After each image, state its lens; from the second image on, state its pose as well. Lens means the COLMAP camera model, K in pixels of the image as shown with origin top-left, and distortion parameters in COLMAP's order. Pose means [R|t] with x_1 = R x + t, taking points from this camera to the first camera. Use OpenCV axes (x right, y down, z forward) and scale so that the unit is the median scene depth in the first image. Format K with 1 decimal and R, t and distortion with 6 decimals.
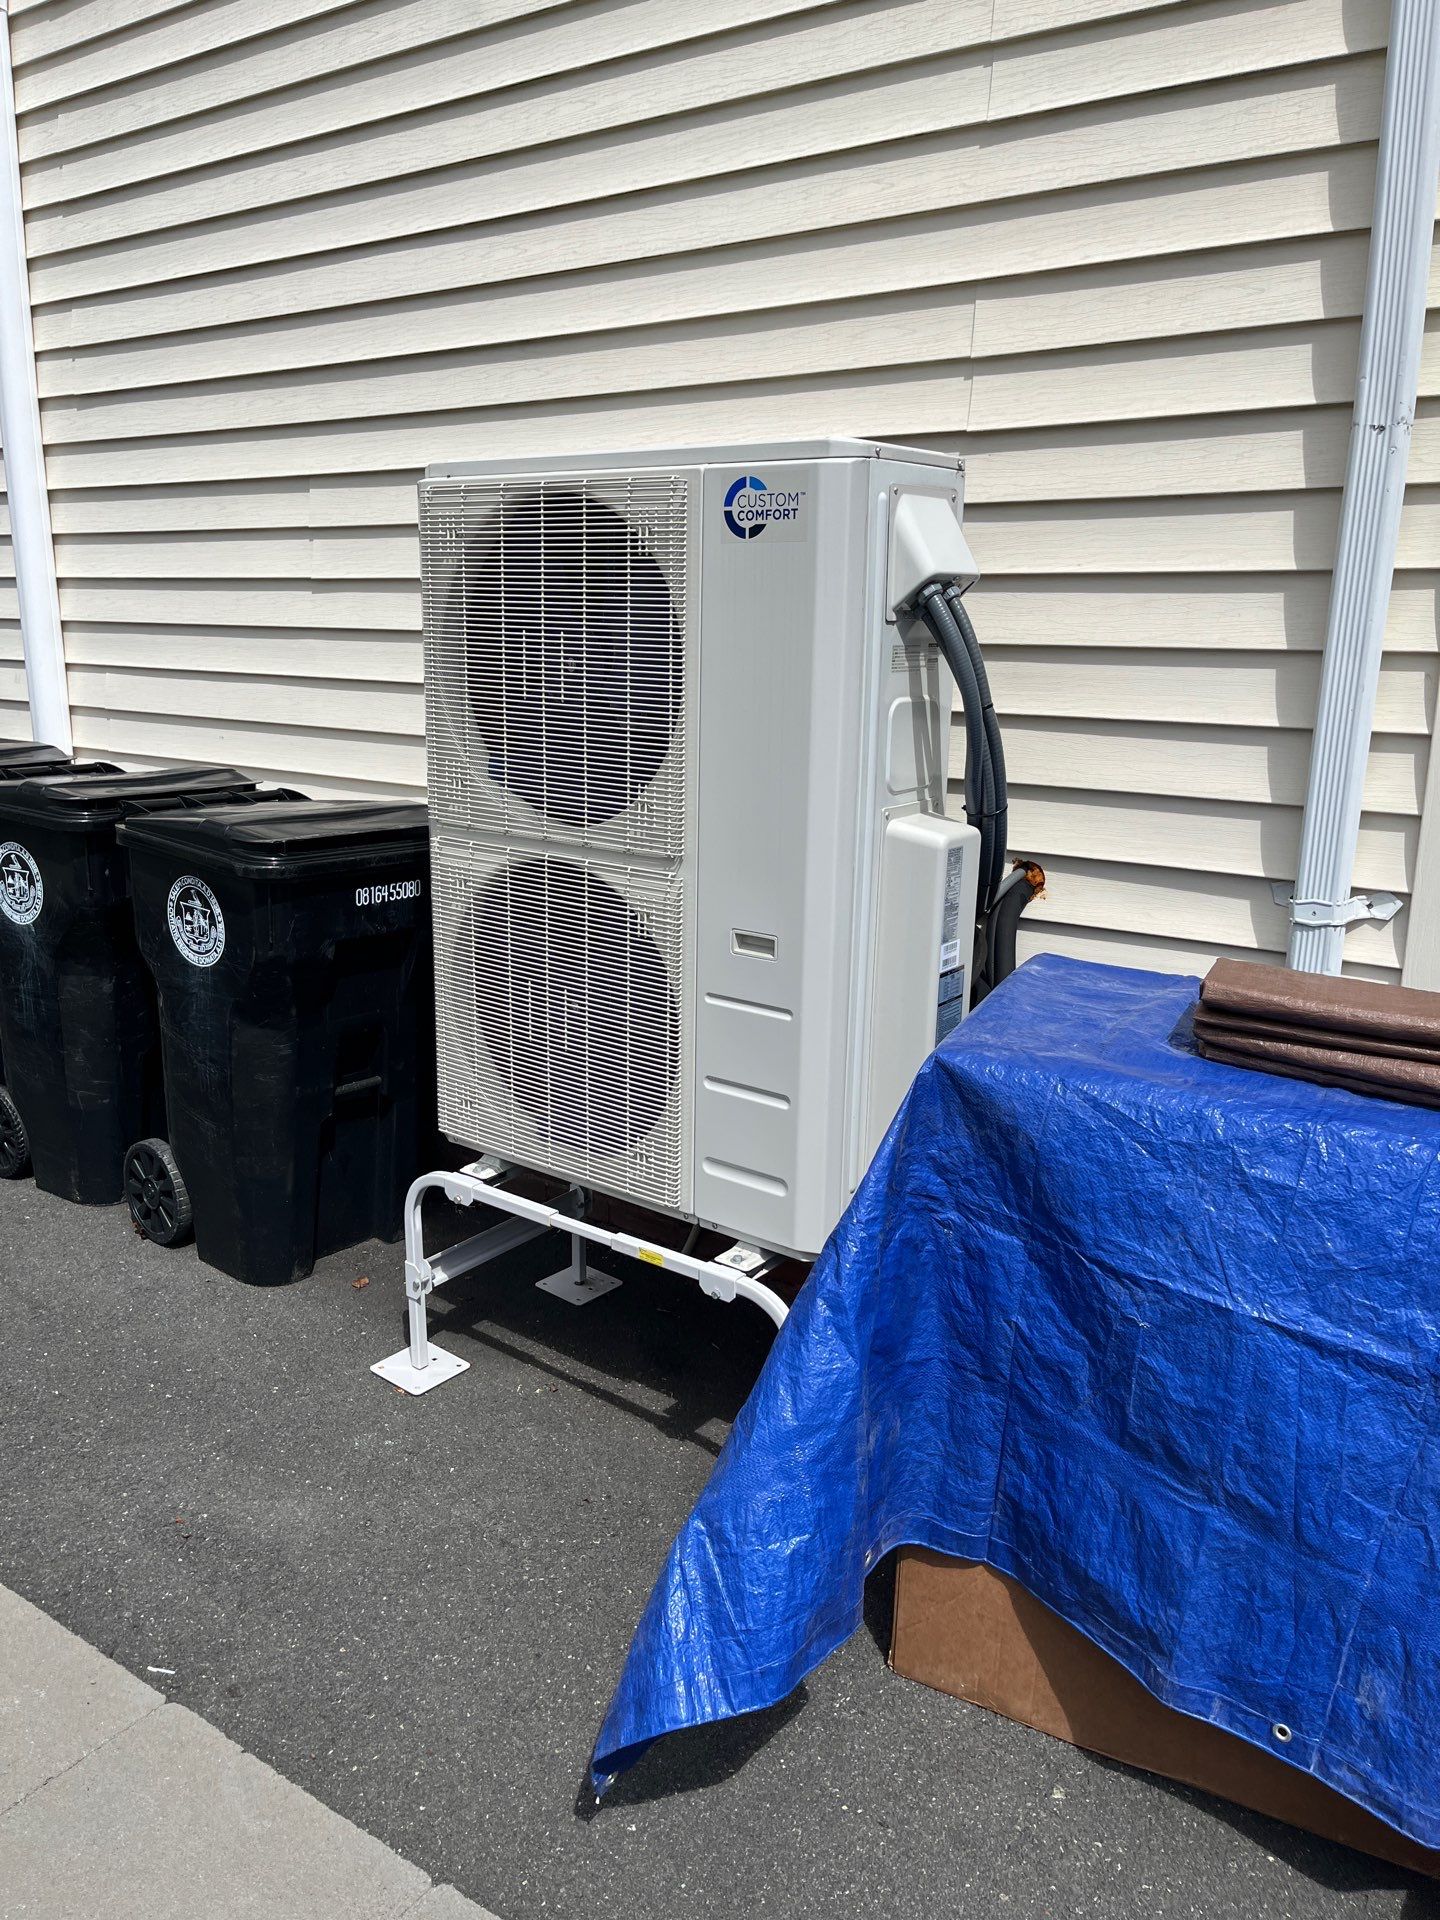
lens RADIAL K [[1426.7, 0, 720.0], [0, 1426.7, 960.0], [0, 0, 1]] dist [0.026701, -0.002047]
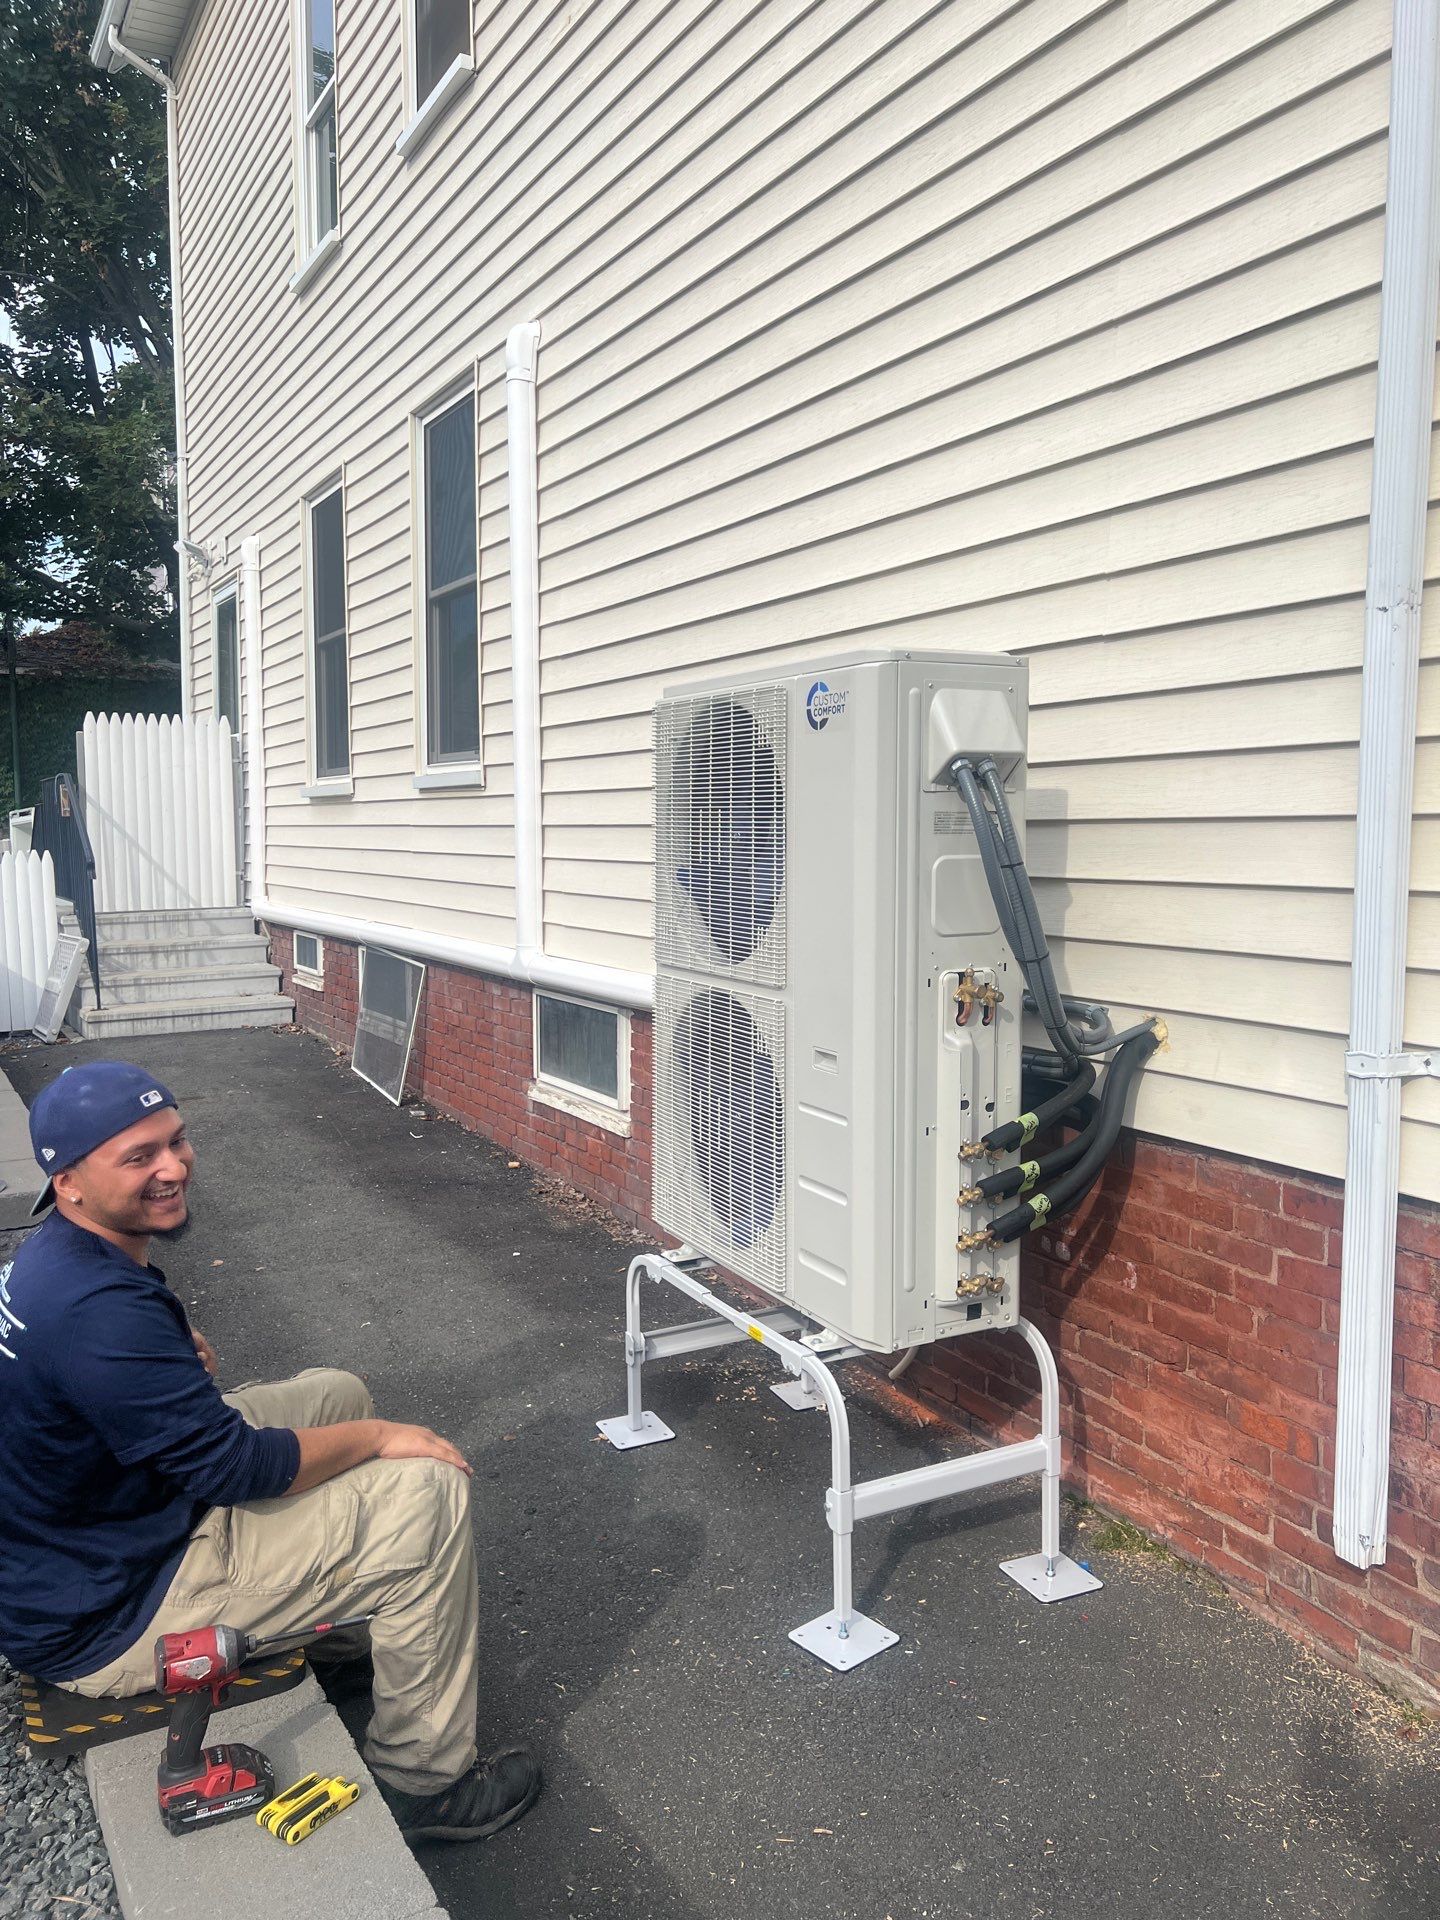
lens RADIAL K [[1426.7, 0, 720.0], [0, 1426.7, 960.0], [0, 0, 1]] dist [0.026701, -0.002047]
pose [[0.910846, 0.027796, -0.411810, 0.405752], [-0.090277, 0.986988, -0.133056, 0.068072], [0.402753, 0.158370, 0.901504, -0.111294]]
